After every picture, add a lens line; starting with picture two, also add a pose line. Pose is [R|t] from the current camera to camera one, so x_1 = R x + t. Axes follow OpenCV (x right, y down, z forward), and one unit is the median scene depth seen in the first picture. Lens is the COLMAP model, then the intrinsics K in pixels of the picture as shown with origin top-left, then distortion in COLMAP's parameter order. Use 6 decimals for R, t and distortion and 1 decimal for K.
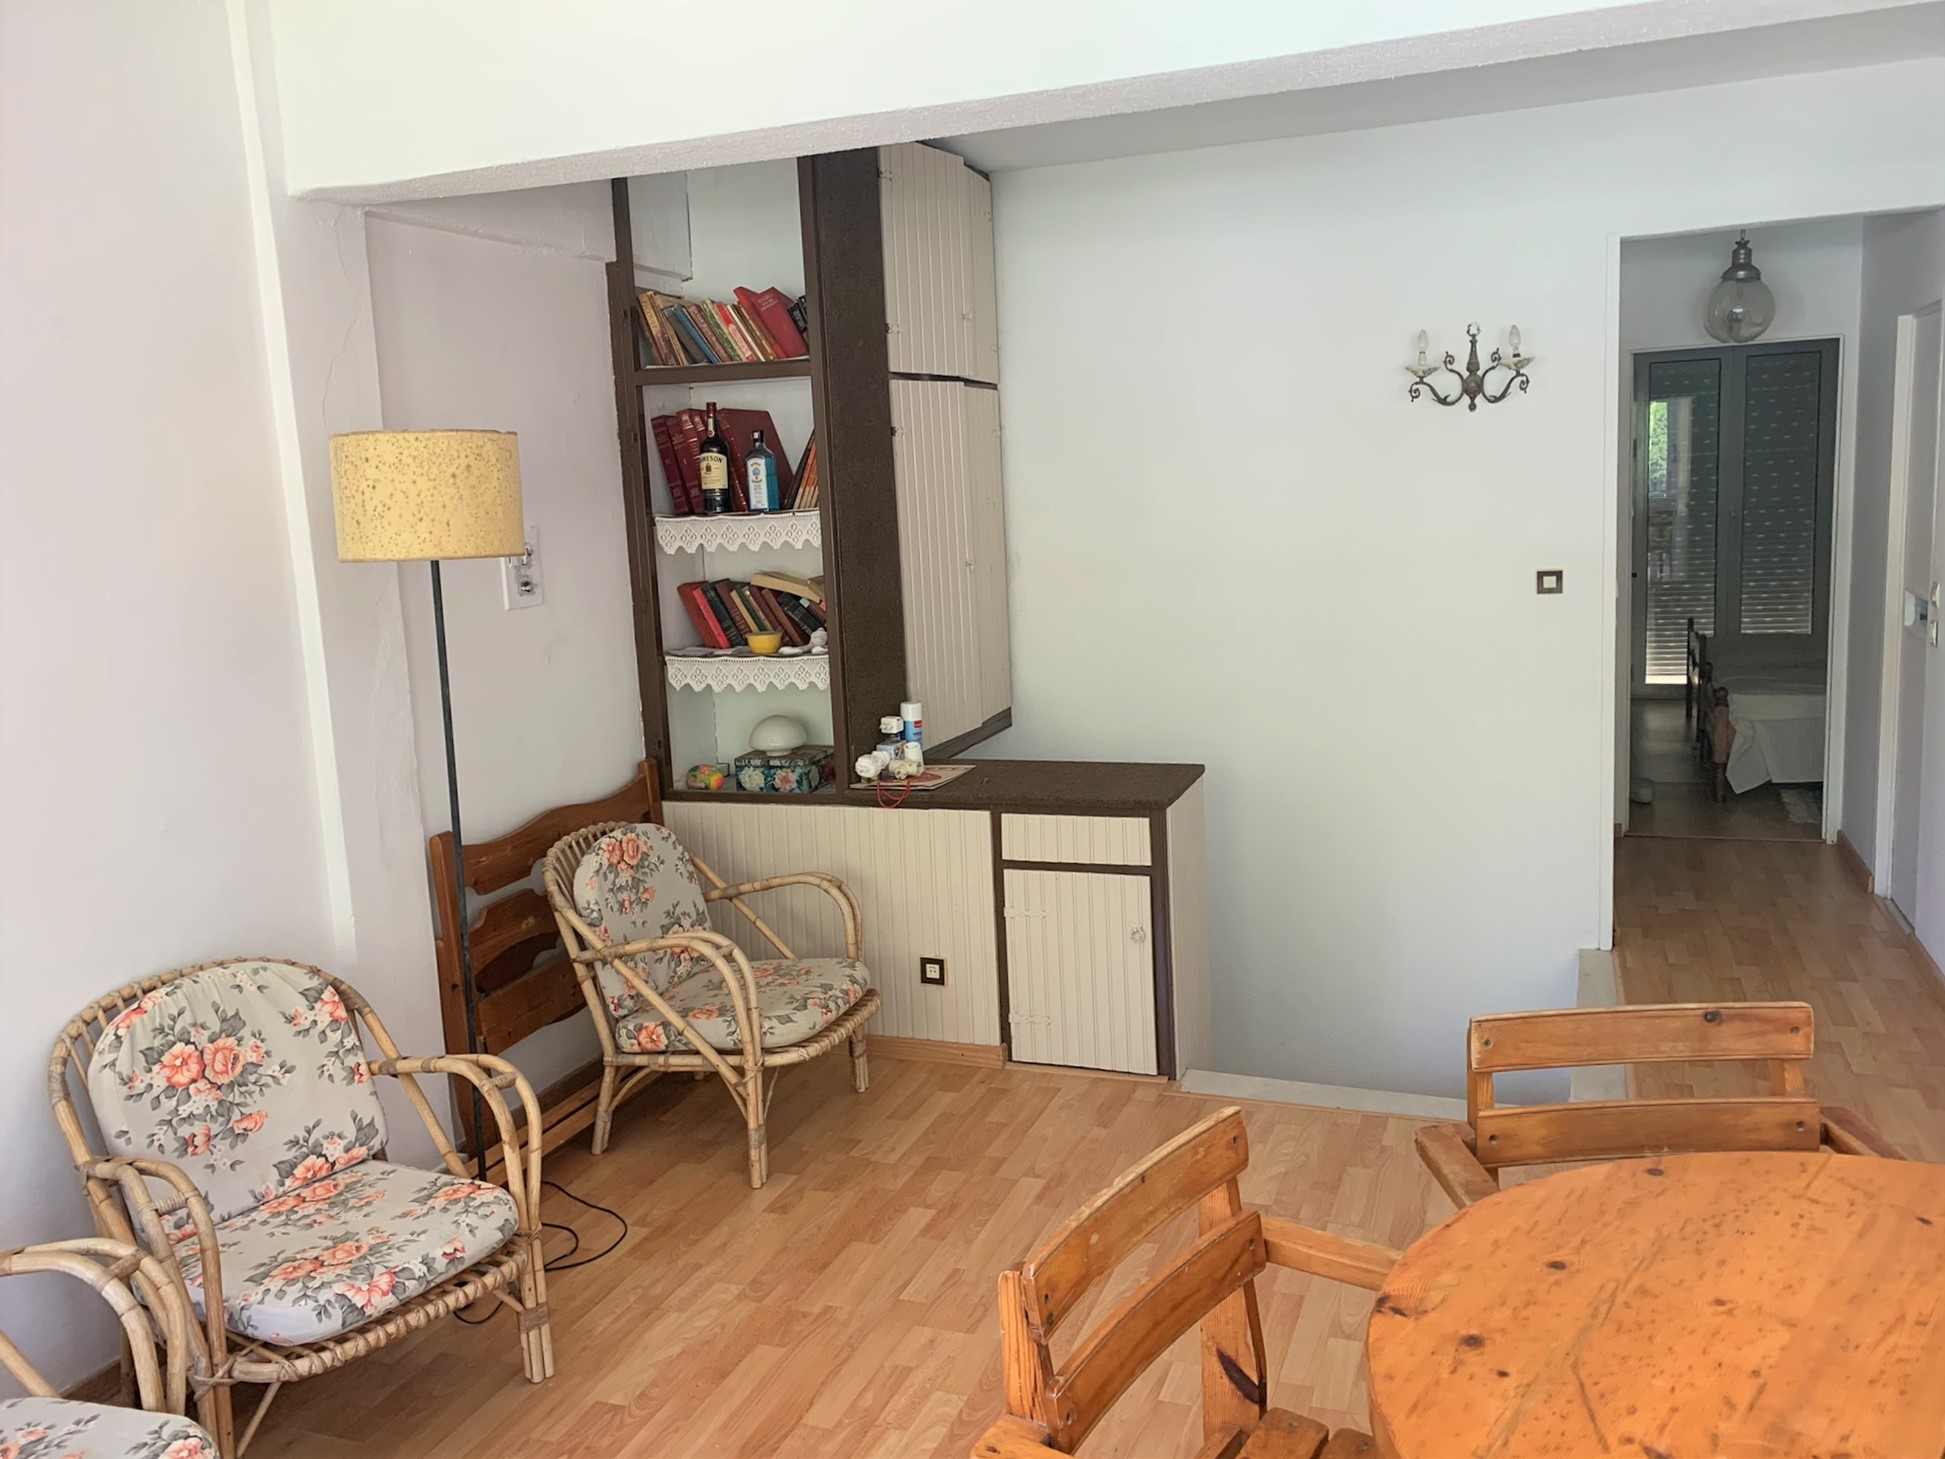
lens RADIAL K [[1572.7, 0, 967.8], [0, 1572.7, 736.0], [0, 0, 1]] dist [0.000139, -0.001517]
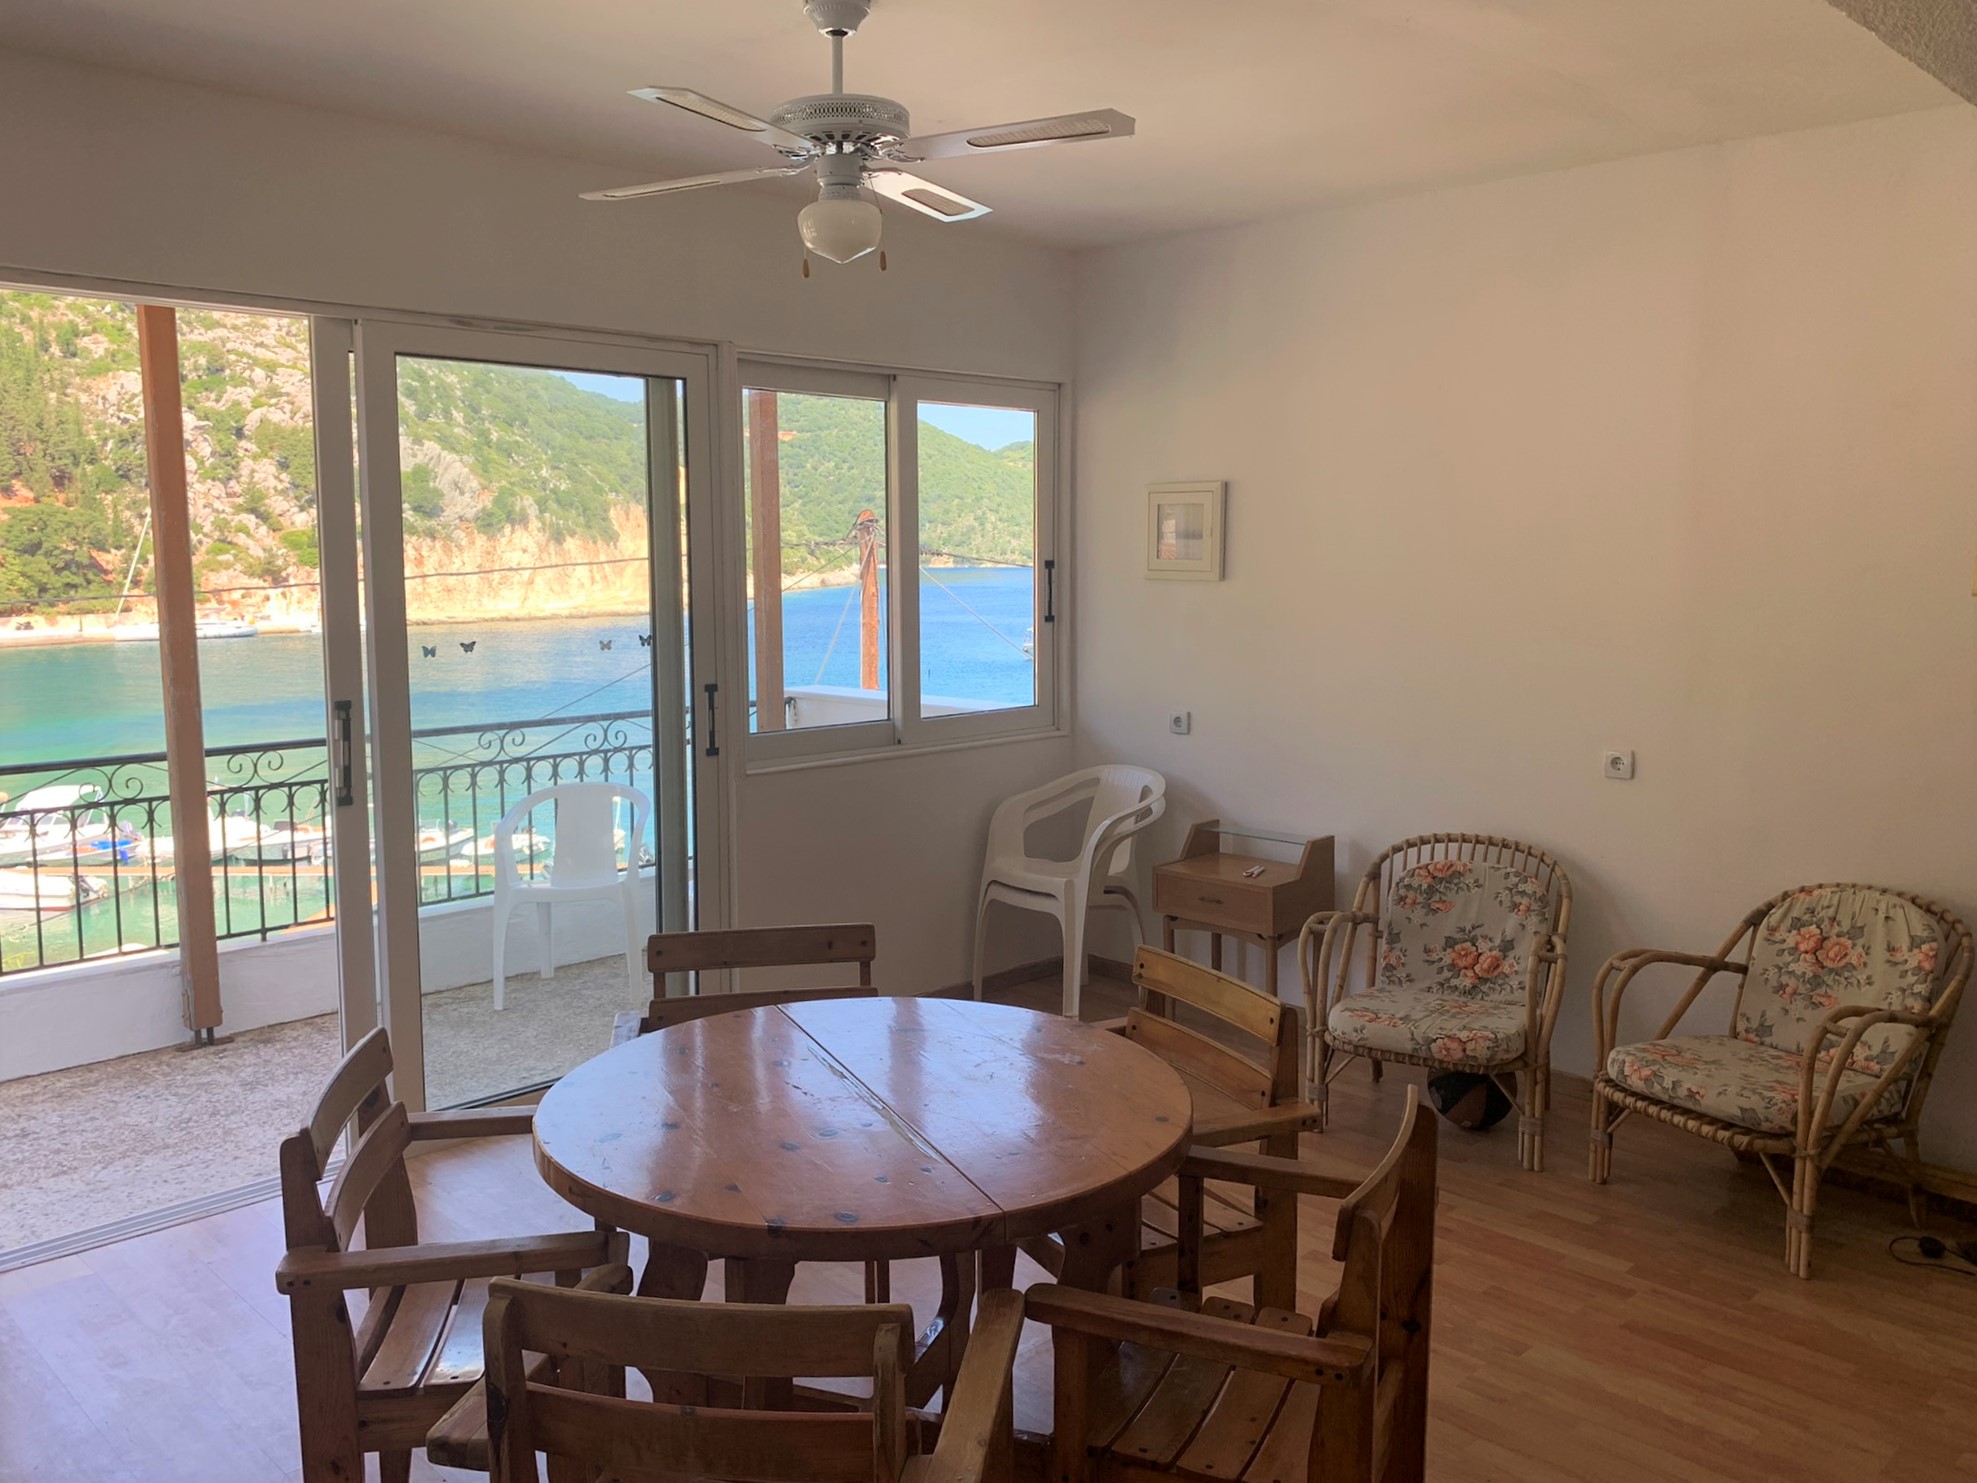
lens RADIAL K [[1598.6, 0, 983.8], [0, 1598.6, 740.7], [0, 0, 1]] dist [0.000139, -0.001517]
pose [[-0.418215, 0.157432, -0.894601, 1.062194], [-0.118933, 0.966897, 0.225754, -0.197328], [0.900528, 0.200812, -0.385647, 0.859055]]
